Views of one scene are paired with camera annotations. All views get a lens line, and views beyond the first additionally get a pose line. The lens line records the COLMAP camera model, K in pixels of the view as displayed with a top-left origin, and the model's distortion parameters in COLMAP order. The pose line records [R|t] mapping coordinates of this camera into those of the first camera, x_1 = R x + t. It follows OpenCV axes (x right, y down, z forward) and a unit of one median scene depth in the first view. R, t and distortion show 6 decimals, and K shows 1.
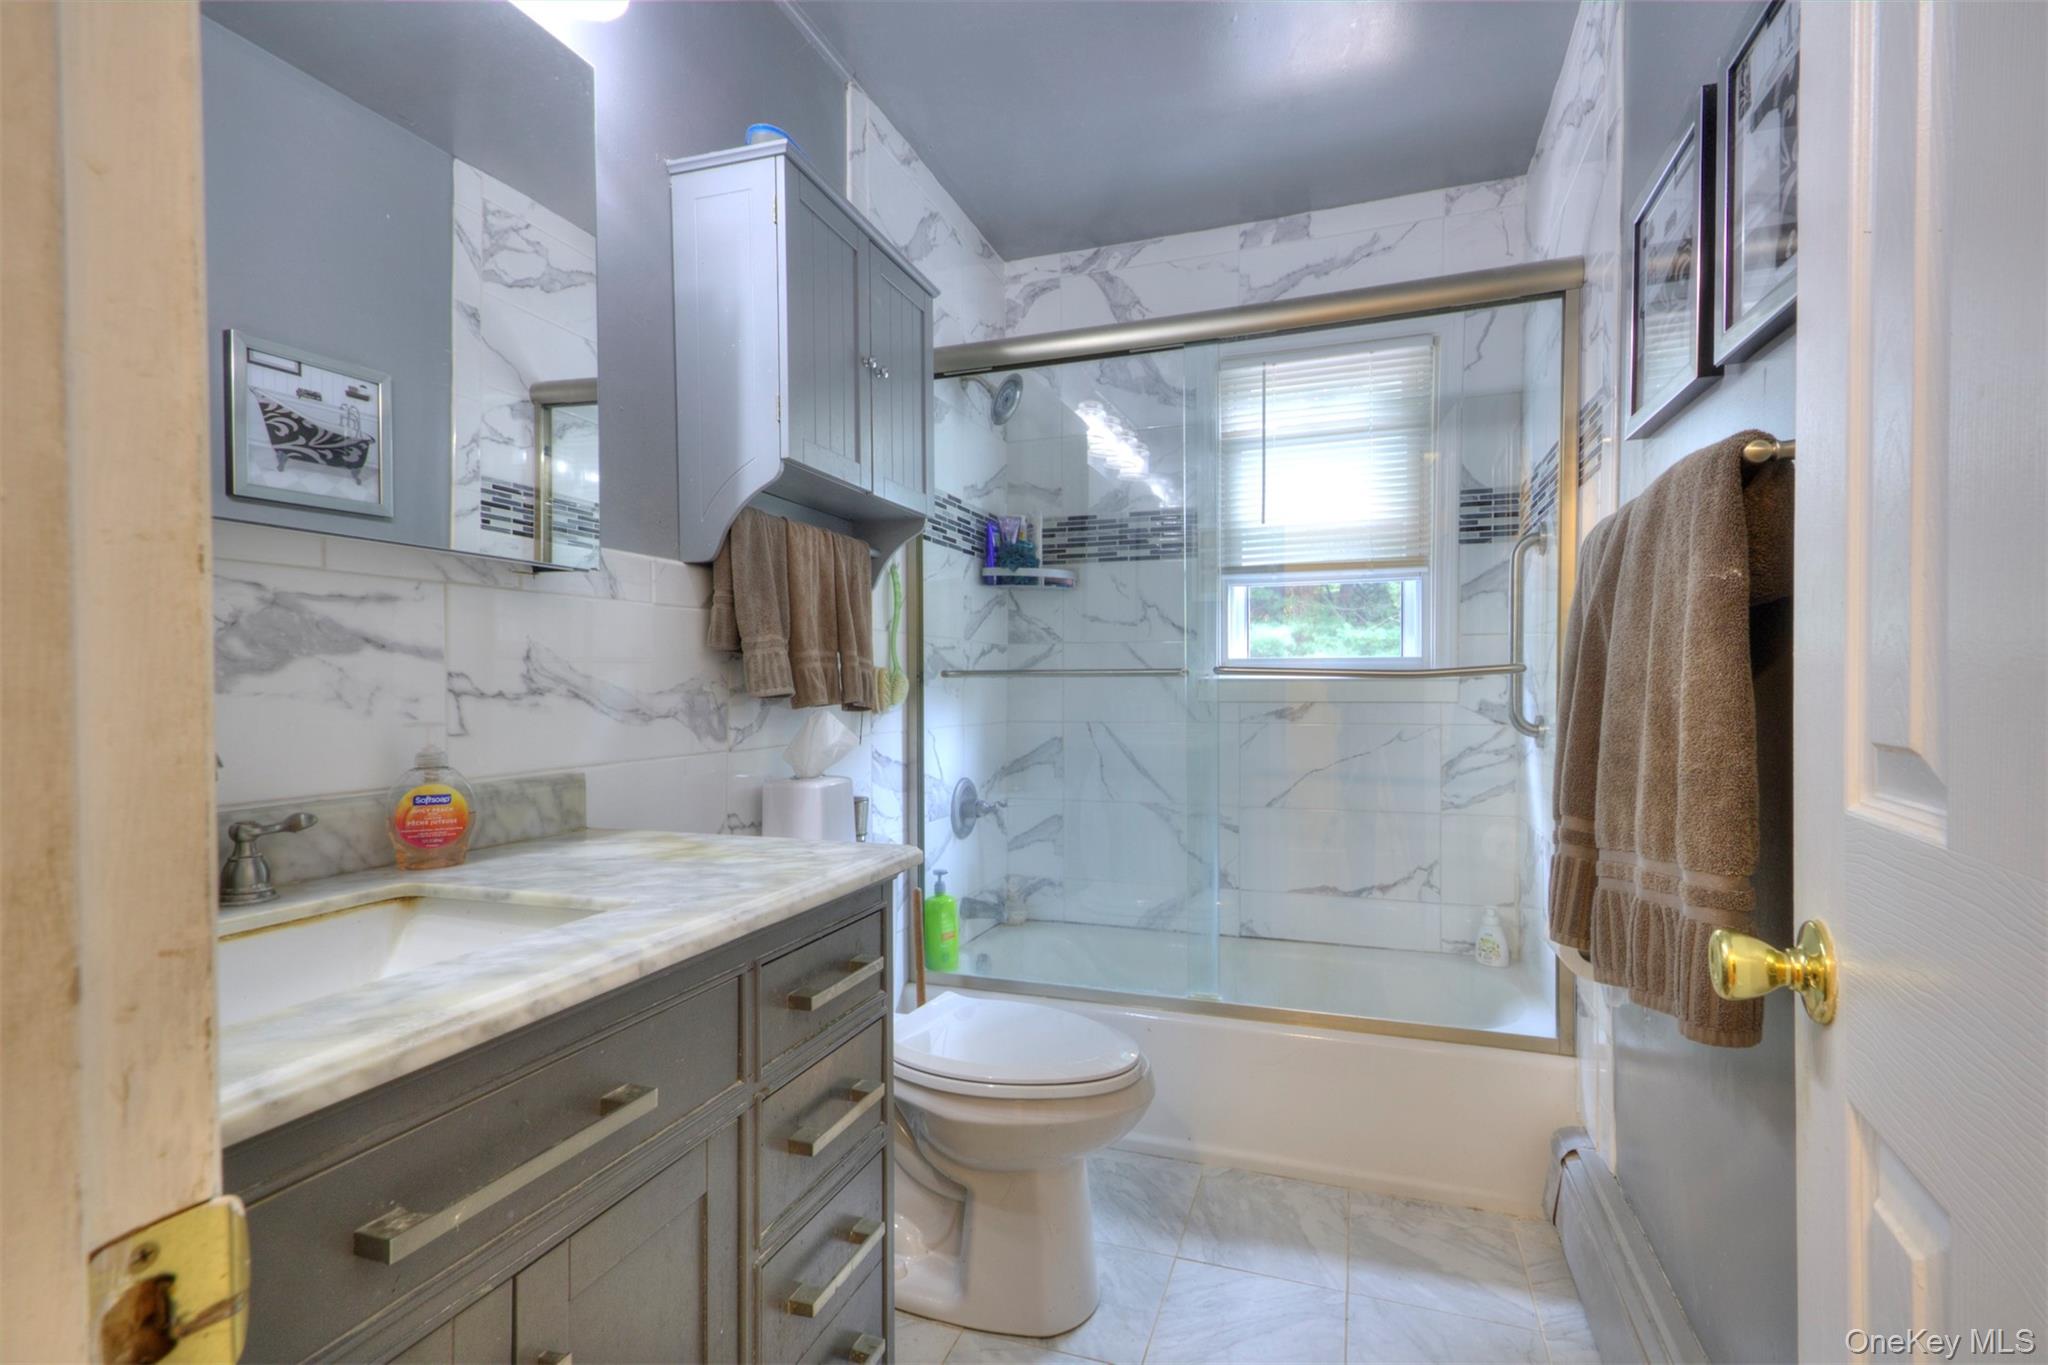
lens RADIAL K [[949.7, 0, 1023.7], [0, 949.7, 698.2], [0, 0, 1]] dist [0.029380, 0.000007]
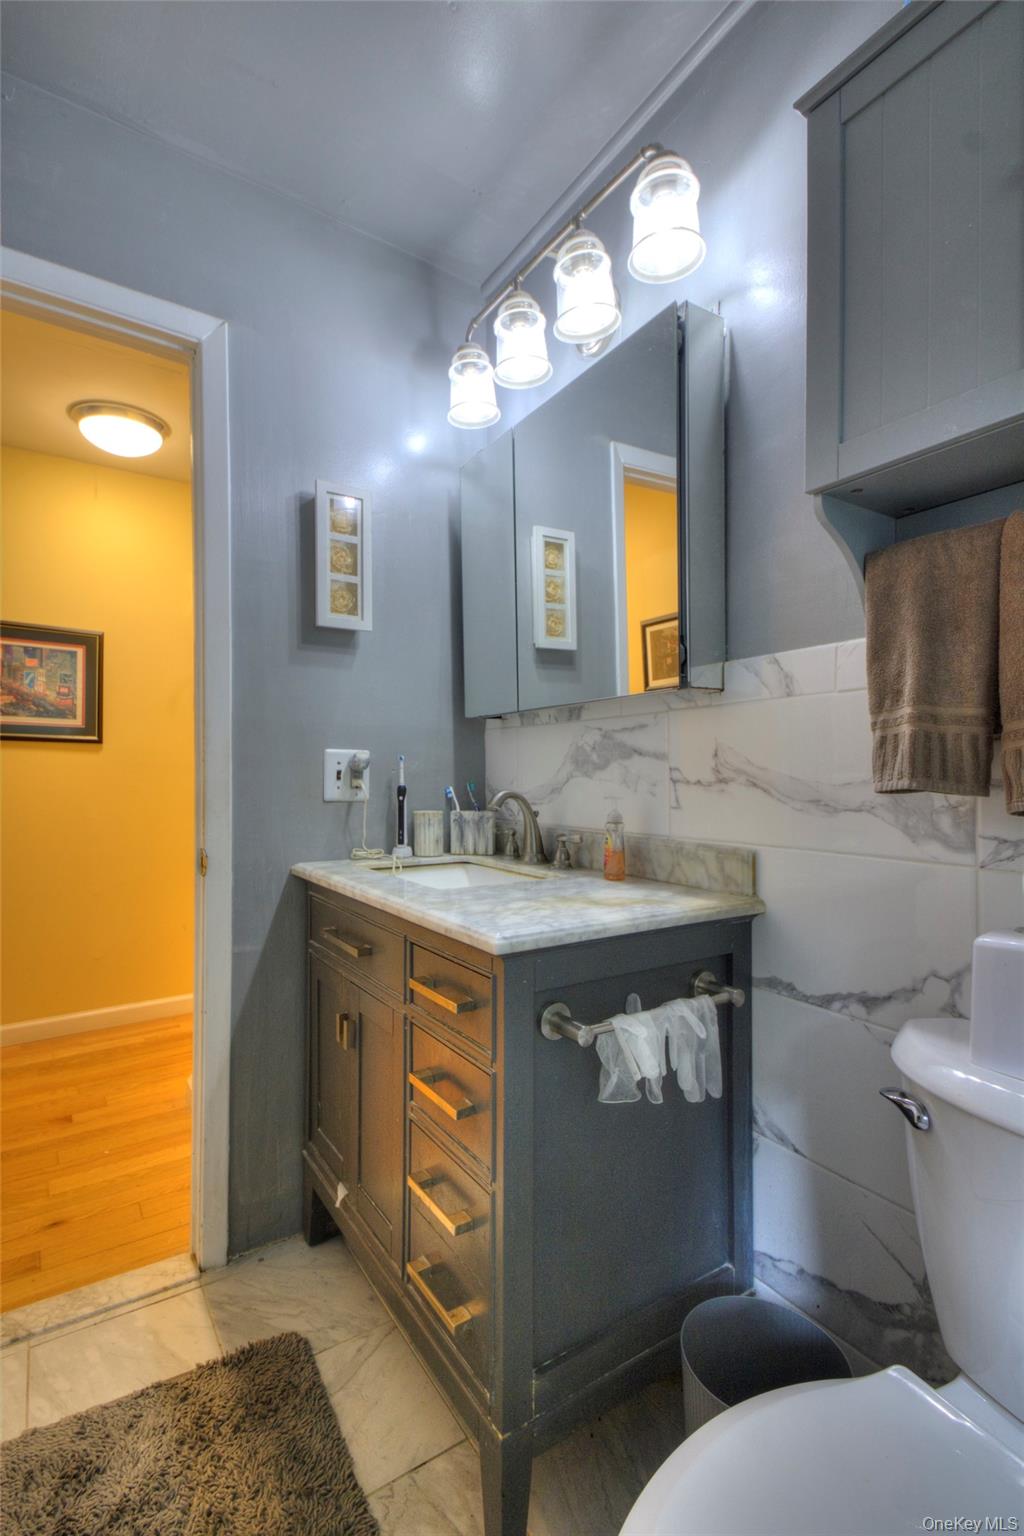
lens RADIAL K [[712.3, 0, 508.2], [0, 712.3, 771.1], [0, 0, 1]] dist [0.029380, 0.000007]
pose [[-0.606707, 0.003241, -0.794919, 0.458280], [-0.005450, 0.999951, 0.008237, -0.027069], [0.794907, 0.009330, -0.606660, 1.387506]]
